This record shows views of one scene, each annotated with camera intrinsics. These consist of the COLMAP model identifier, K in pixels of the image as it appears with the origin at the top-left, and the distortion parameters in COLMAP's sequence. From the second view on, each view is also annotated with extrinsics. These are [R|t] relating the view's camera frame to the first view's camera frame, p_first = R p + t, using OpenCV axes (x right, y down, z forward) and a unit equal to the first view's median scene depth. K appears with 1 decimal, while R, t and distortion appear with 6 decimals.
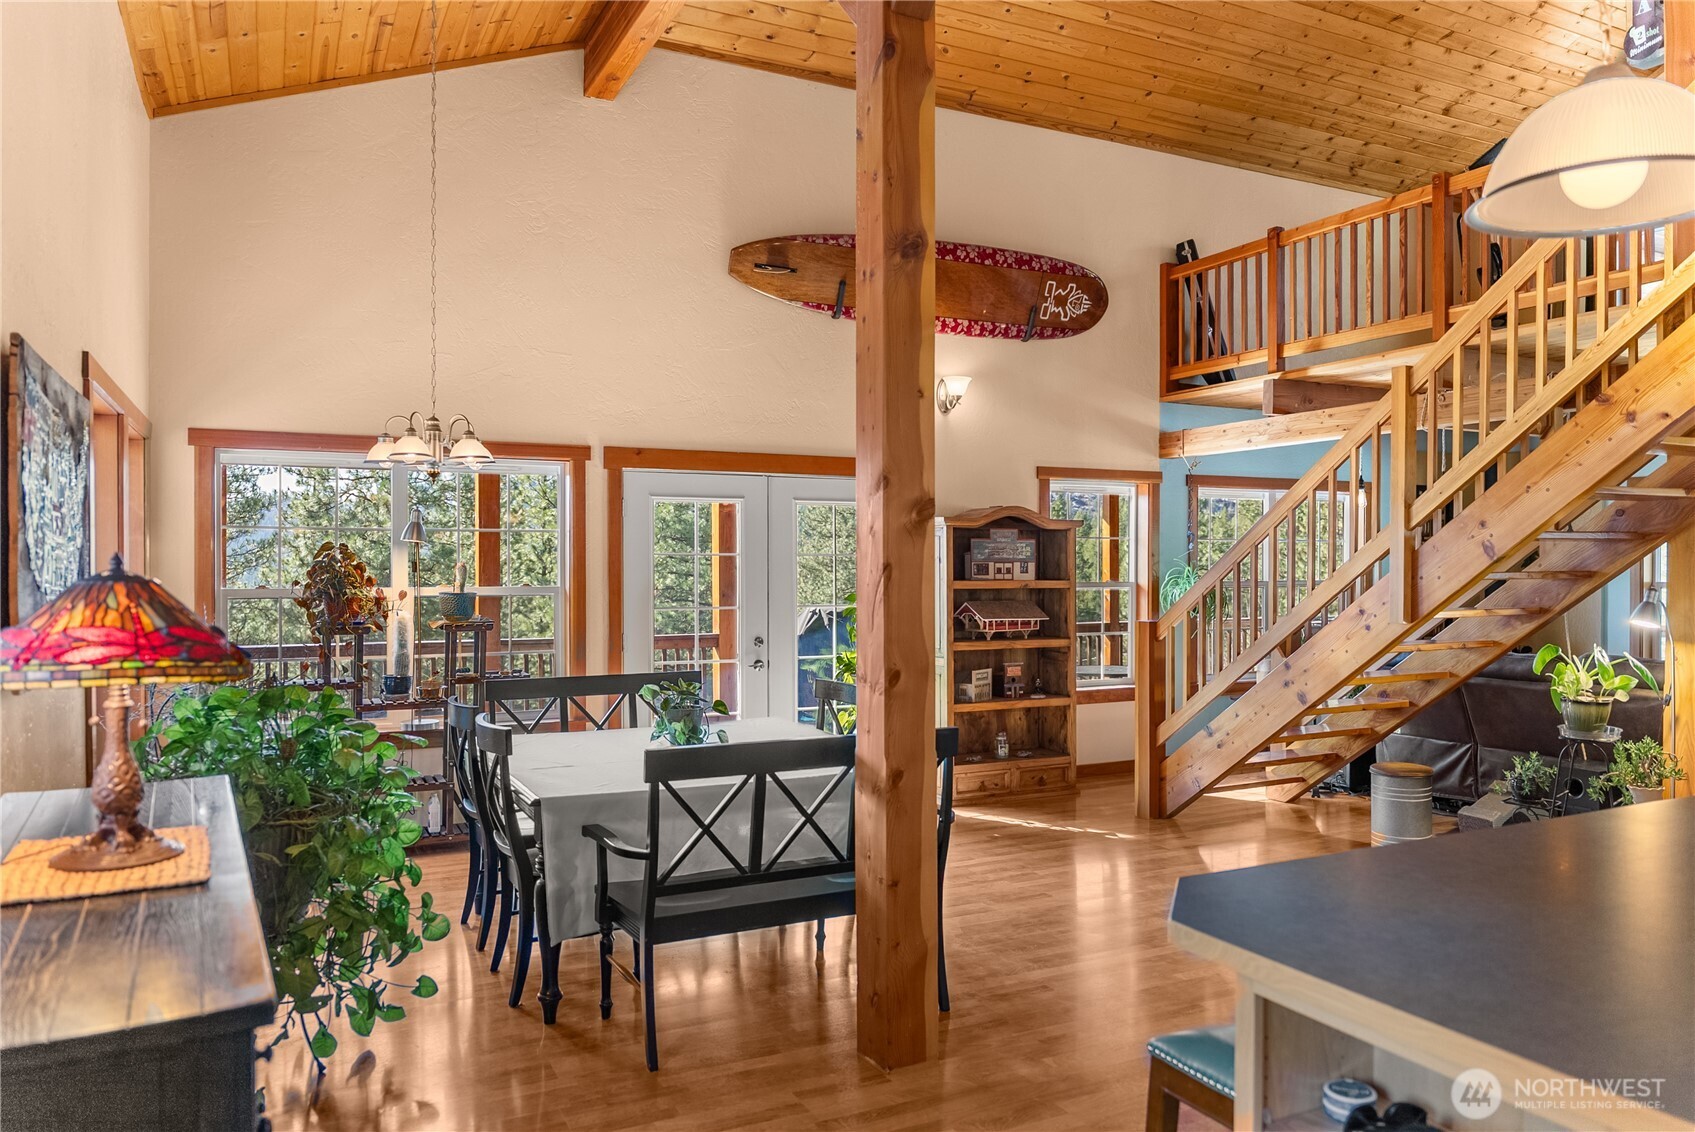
lens RADIAL K [[1169.7, 0, 851.0], [0, 1169.7, 564.2], [0, 0, 1]] dist [-0.006024, -0.008649]
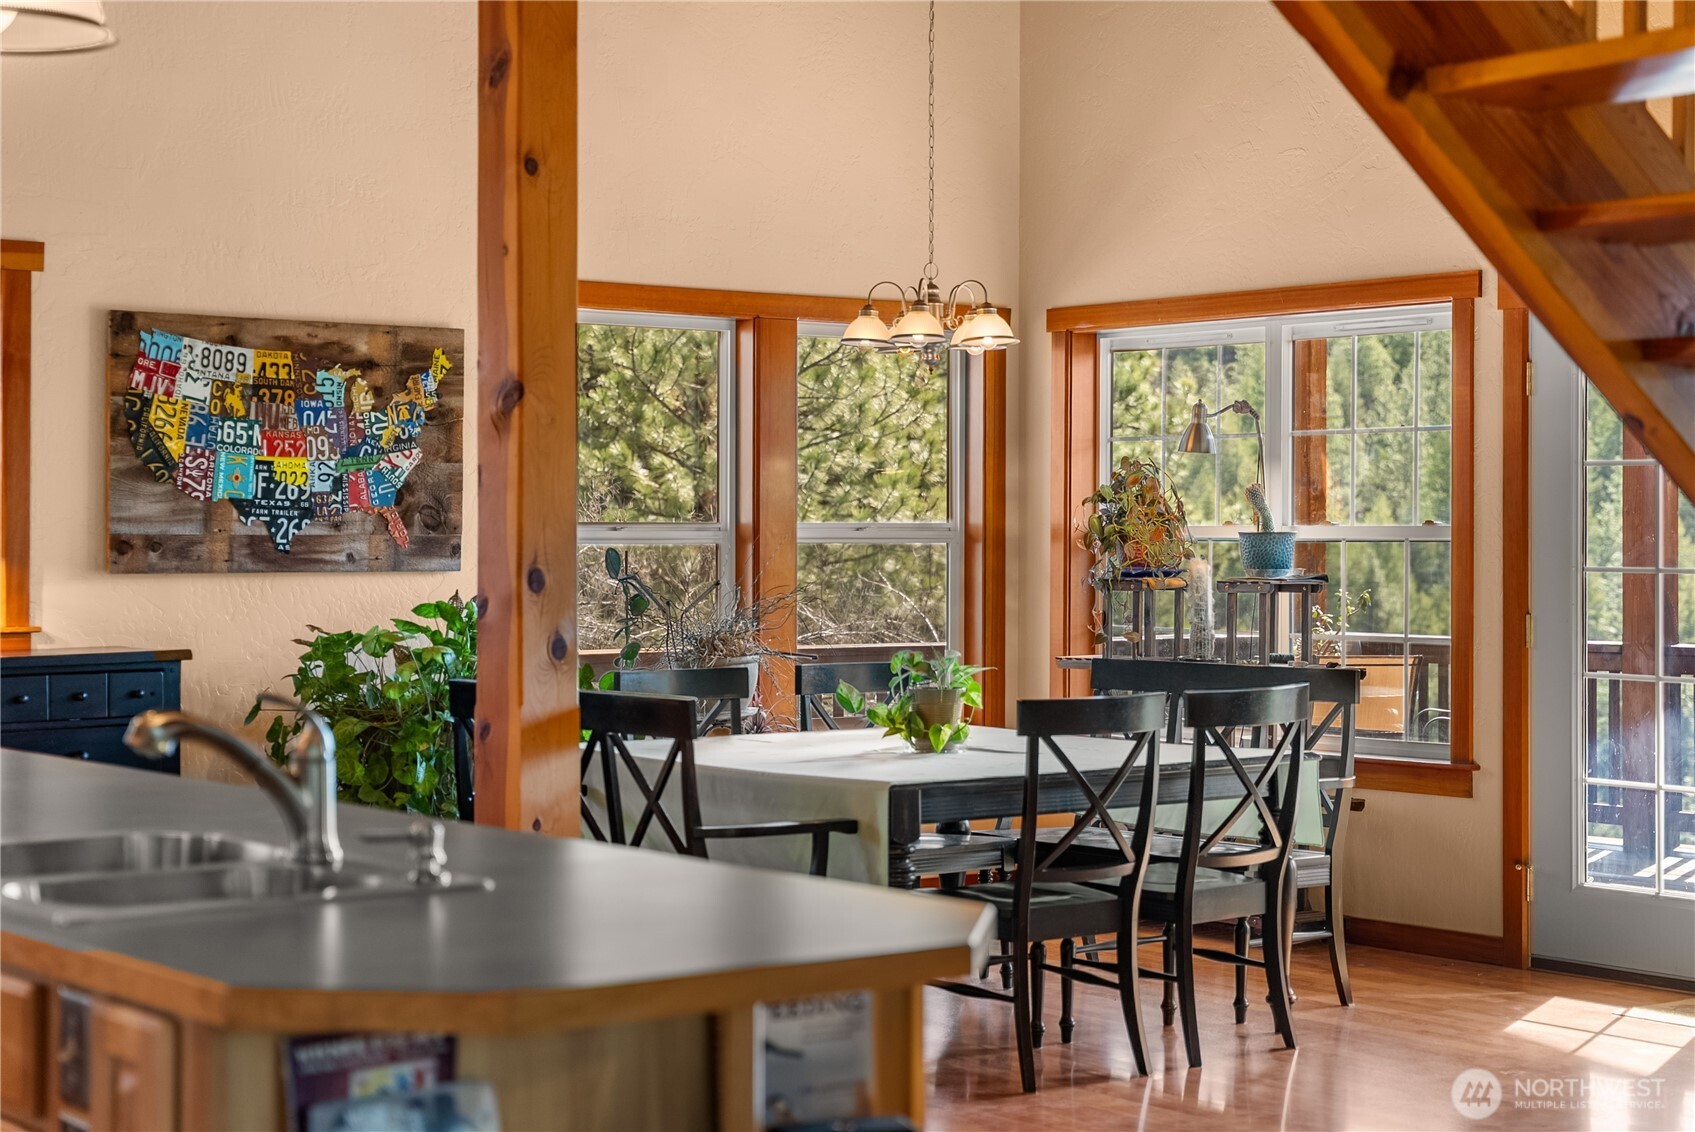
lens RADIAL K [[2919.2, 0, 837.4], [0, 2919.2, 539.2], [0, 0, 1]] dist [0.041760, 0.000000]
pose [[0.205793, 0.001917, -0.978594, 1.182704], [-0.006944, 0.999976, 0.000498, 0.029689], [0.978571, 0.006693, 0.205801, 0.462717]]
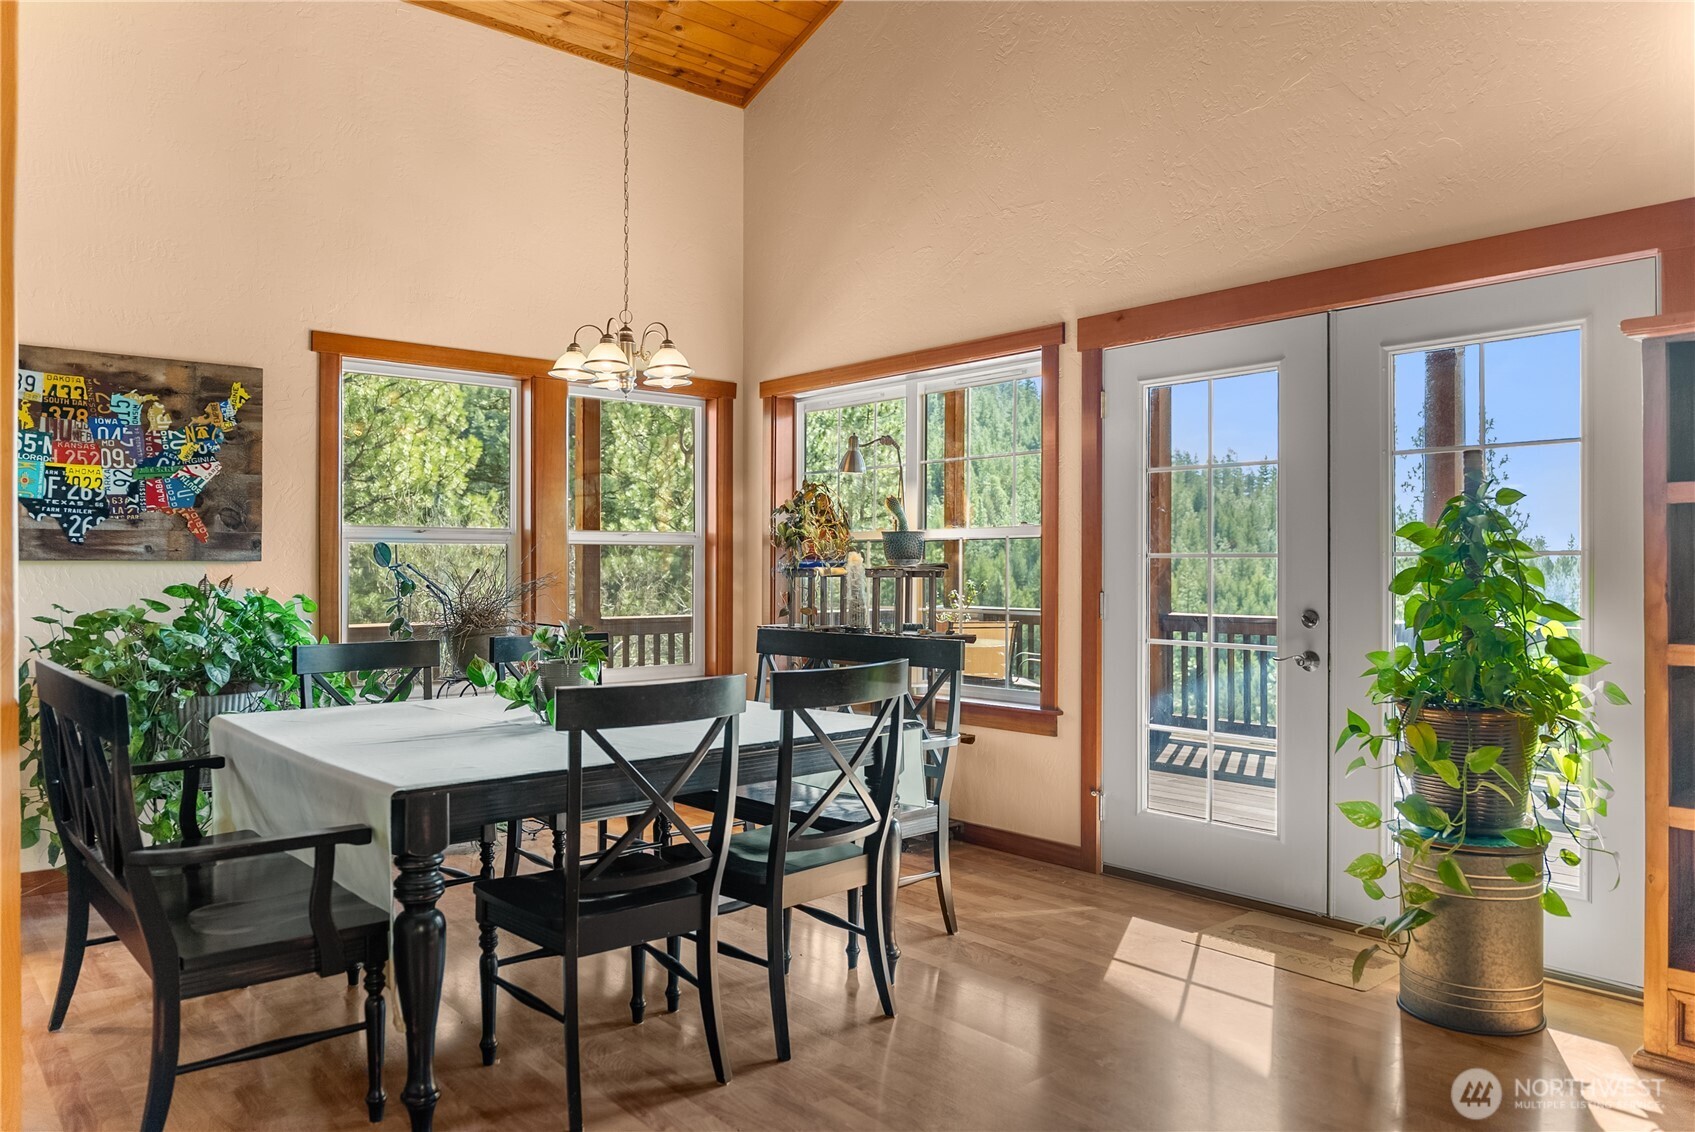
lens RADIAL K [[1169.7, 0, 847.5], [0, 1169.7, 589.2], [0, 0, 1]] dist [-0.006024, -0.008649]
pose [[0.256924, 0.018432, -0.966256, 0.468186], [-0.005044, 0.999830, 0.017732, 0.051978], [0.966419, 0.000318, 0.256973, 0.768704]]
